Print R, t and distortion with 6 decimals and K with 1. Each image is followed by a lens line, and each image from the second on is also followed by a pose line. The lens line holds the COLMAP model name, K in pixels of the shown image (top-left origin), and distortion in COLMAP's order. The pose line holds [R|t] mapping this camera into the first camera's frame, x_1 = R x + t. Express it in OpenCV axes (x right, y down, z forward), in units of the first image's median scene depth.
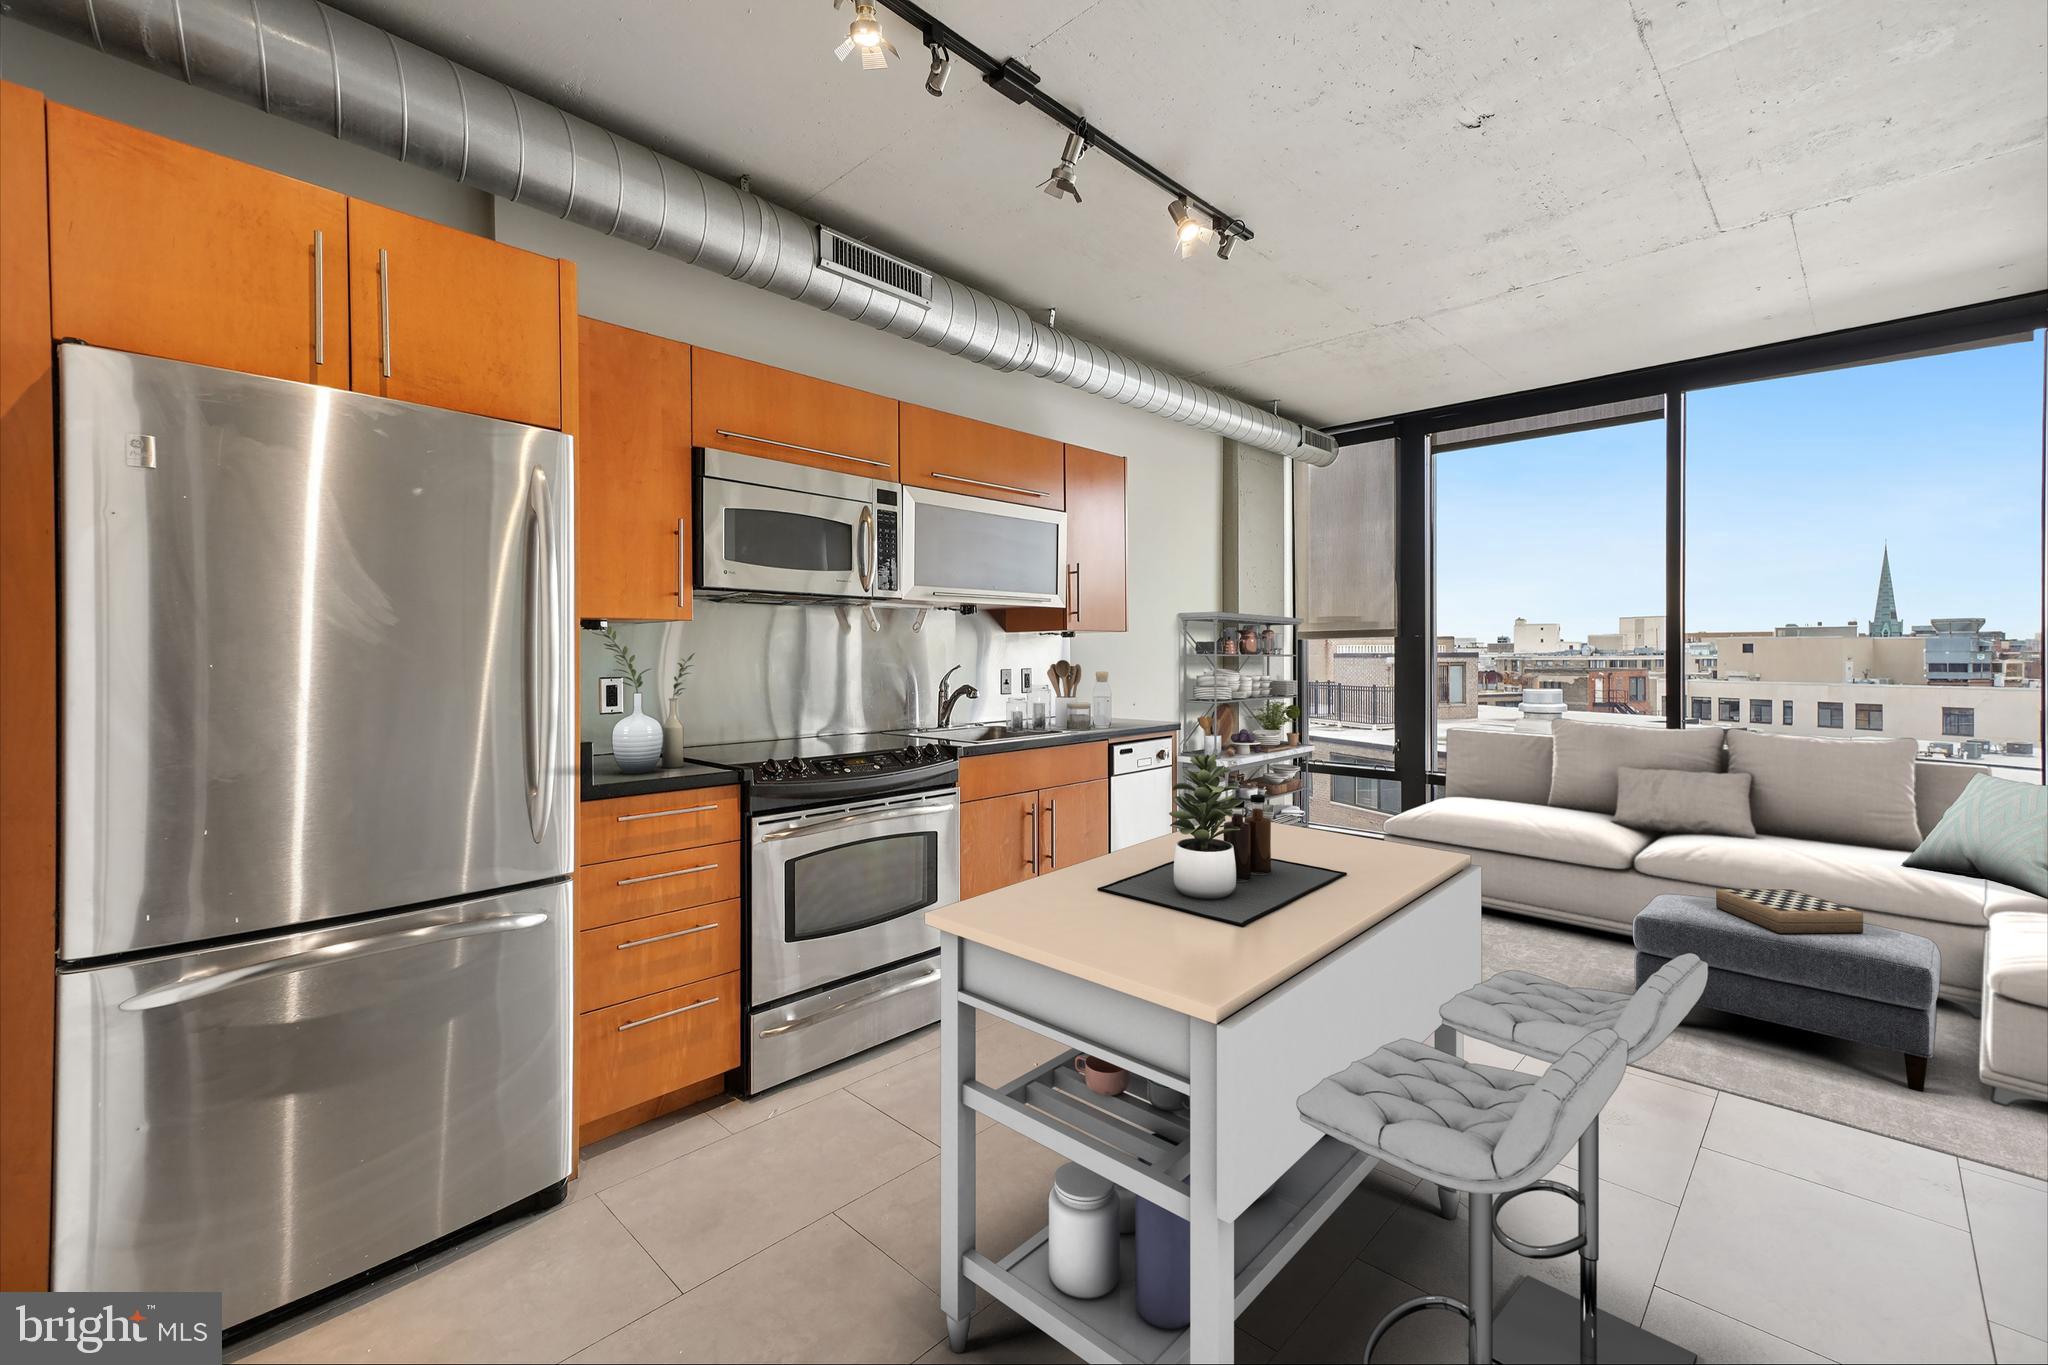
lens RADIAL K [[872.8, 0, 1026.8], [0, 872.8, 657.3], [0, 0, 1]] dist [0.017568, -0.000128]
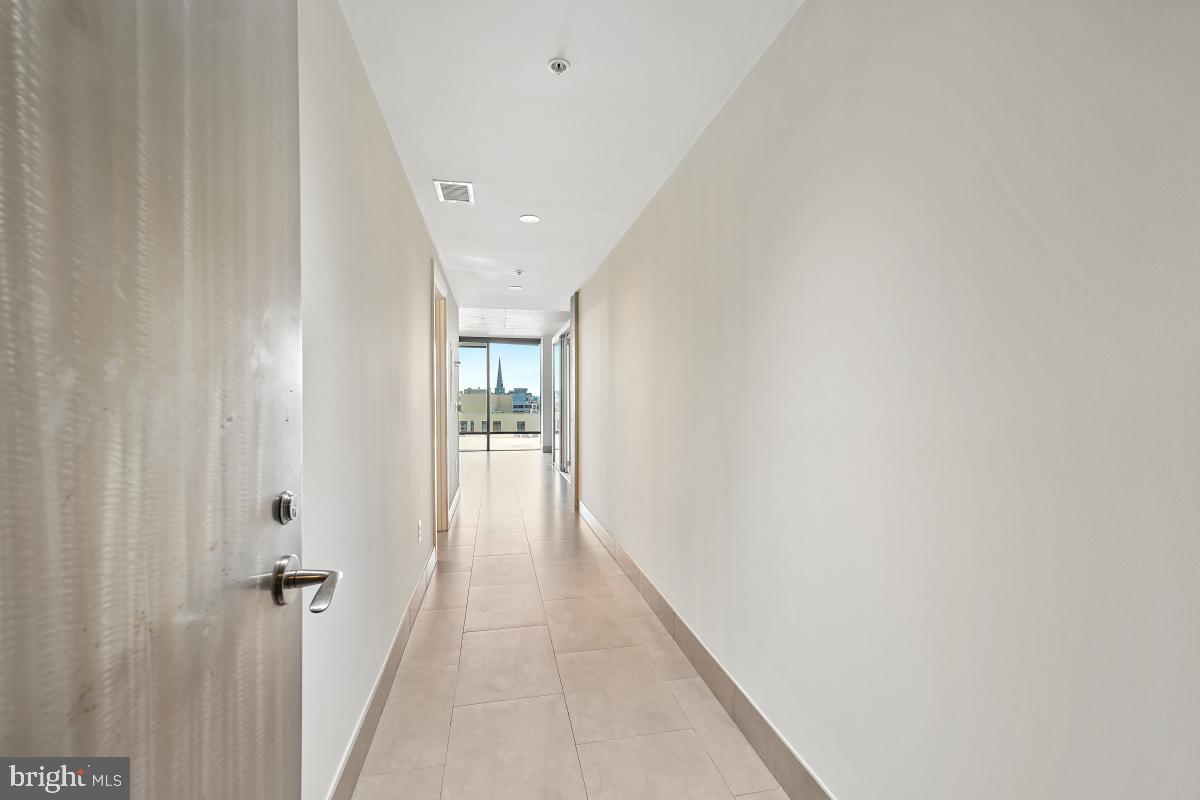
lens RADIAL K [[521.5, 0, 600.1], [0, 521.5, 393.0], [0, 0, 1]] dist [-0.002691, -0.000373]
pose [[0.571790, 0.014573, 0.820270, -0.955032], [0.001223, 0.999826, -0.018615, 0.005332], [-0.820399, 0.011647, 0.571673, -0.845342]]
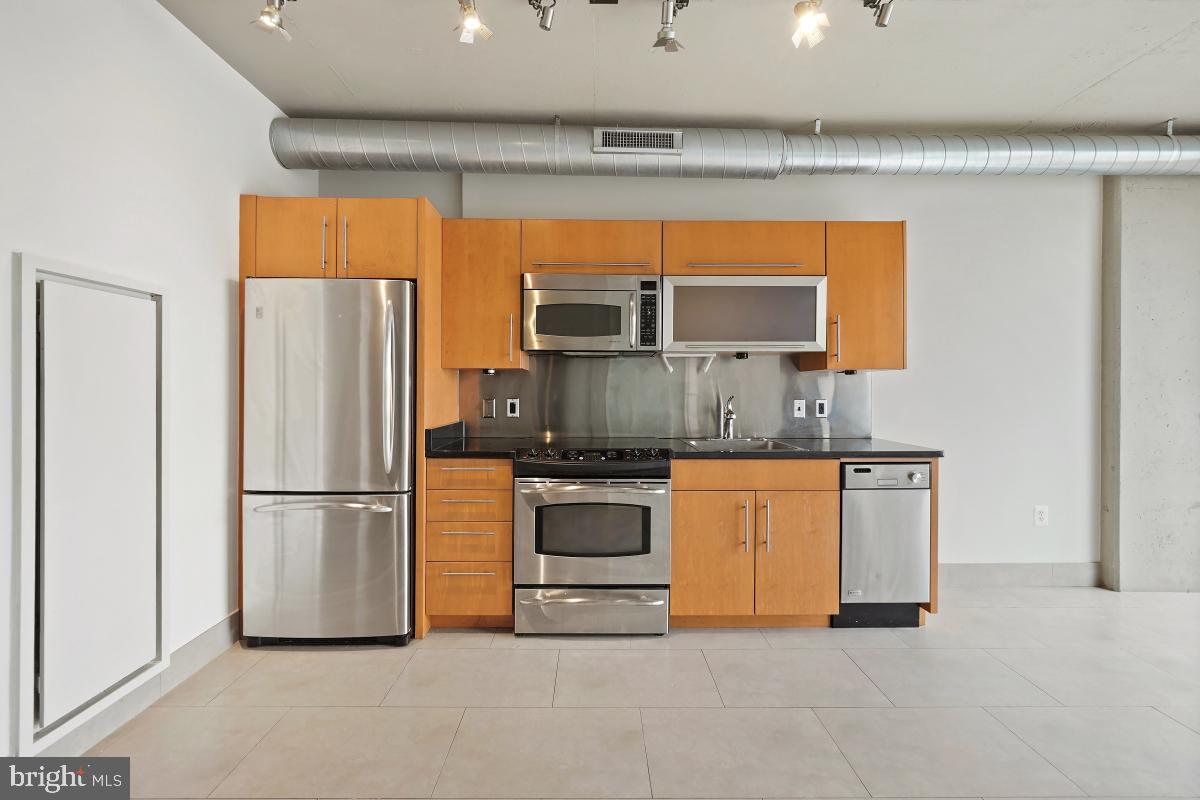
lens RADIAL K [[528.0, 0, 600.4], [0, 528.0, 389.2], [0, 0, 1]] dist [-0.003414, -0.000200]
pose [[0.699033, 0.006161, -0.715063, 0.468546], [-0.009007, 0.999959, -0.000189, 0.000403], [0.715033, 0.006573, 0.699060, 0.304130]]
